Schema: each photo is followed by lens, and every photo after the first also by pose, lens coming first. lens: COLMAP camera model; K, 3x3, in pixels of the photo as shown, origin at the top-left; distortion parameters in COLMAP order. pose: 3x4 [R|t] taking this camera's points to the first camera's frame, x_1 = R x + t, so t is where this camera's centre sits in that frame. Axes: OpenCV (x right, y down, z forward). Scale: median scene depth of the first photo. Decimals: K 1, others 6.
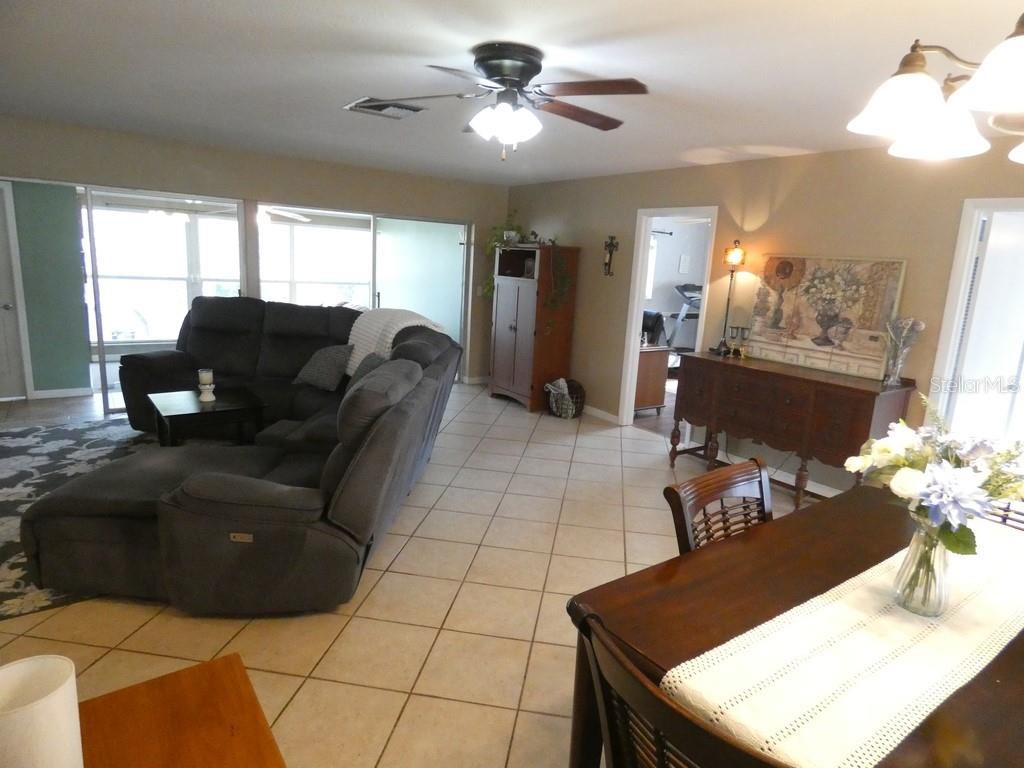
lens RADIAL K [[619.2, 0, 513.0], [0, 619.2, 380.8], [0, 0, 1]] dist [0.019889, -0.037486]
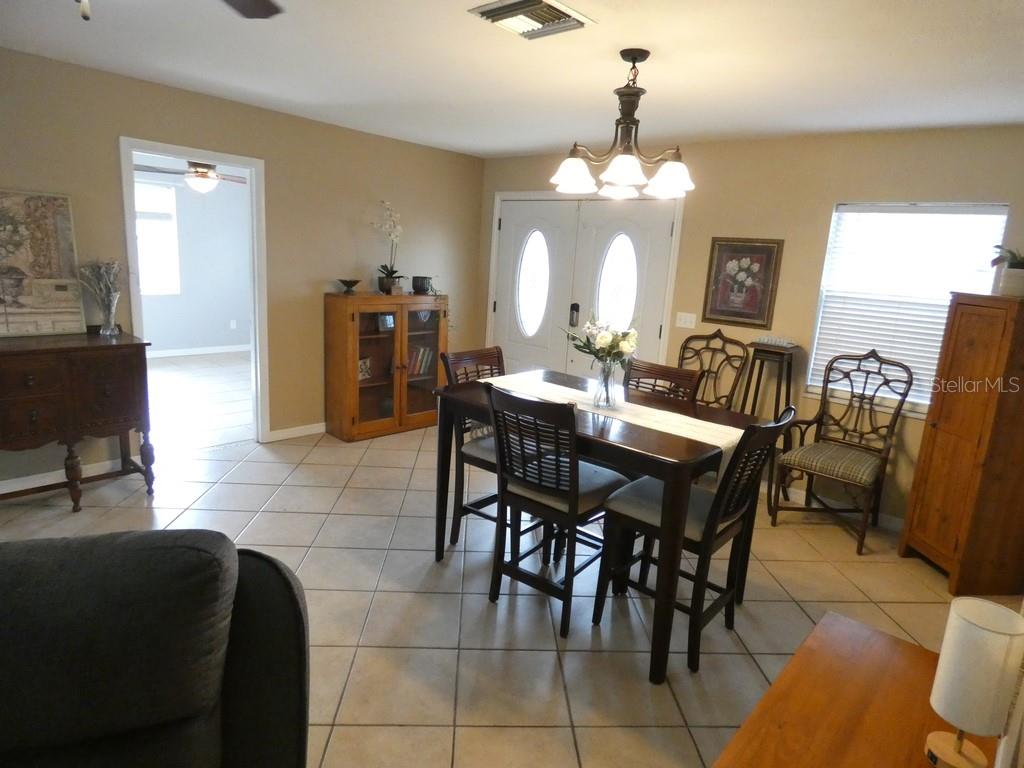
lens RADIAL K [[612.9, 0, 522.8], [0, 612.9, 382.9], [0, 0, 1]] dist [0.000154, 0.001113]
pose [[-0.221797, -0.270660, 0.936776, -0.358239], [0.111135, 0.947428, 0.300050, -0.114721], [-0.968739, 0.170659, -0.180057, 0.497181]]
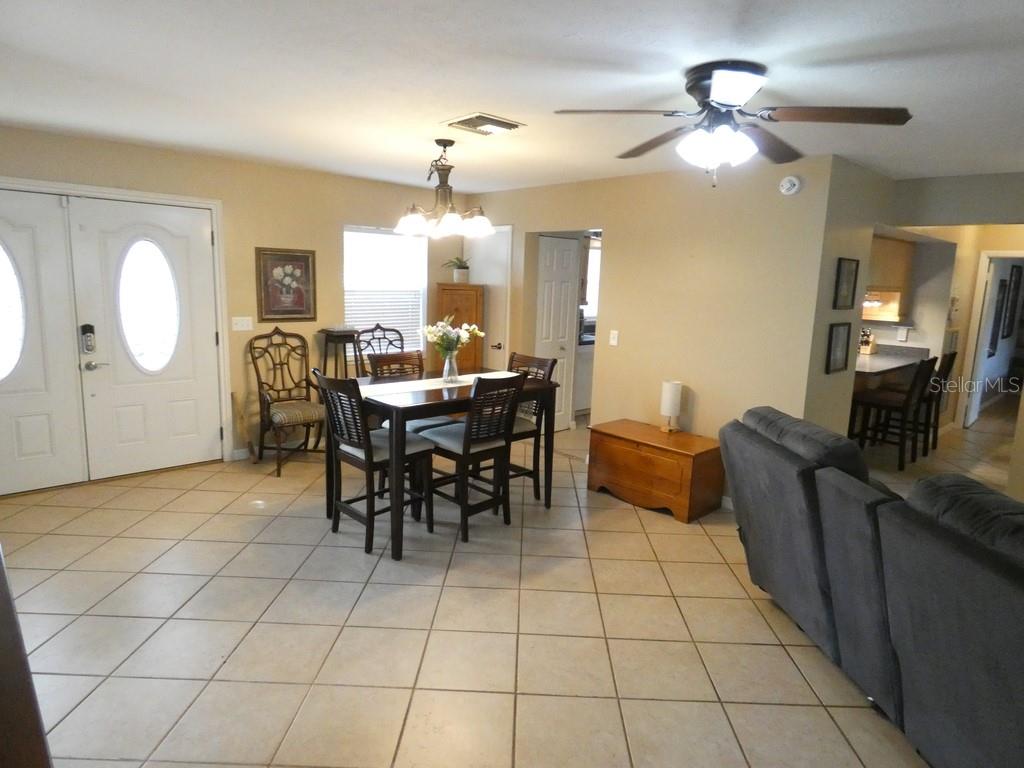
lens RADIAL K [[623.0, 0, 512.0], [0, 623.0, 384.0], [0, 0, 1]] dist [0.004732, 0.002408]
pose [[-0.990809, -0.067271, -0.117354, 0.194321], [-0.104747, 0.930510, 0.350970, -0.217469], [0.085588, 0.360036, -0.929004, 1.135796]]
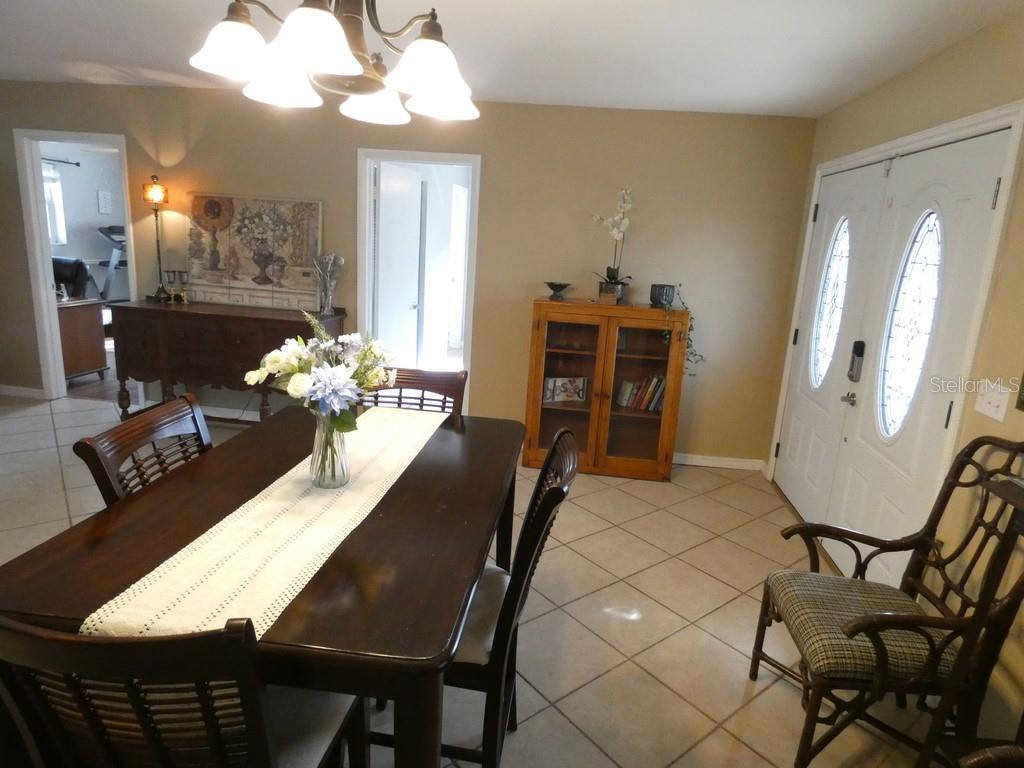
lens RADIAL K [[623.0, 0, 512.0], [0, 623.0, 384.0], [0, 0, 1]] dist [0.004732, 0.002408]
pose [[0.682390, -0.184336, 0.707364, 0.012062], [0.117717, 0.982764, 0.142543, 0.007442], [-0.721447, -0.014001, 0.692328, -0.026572]]
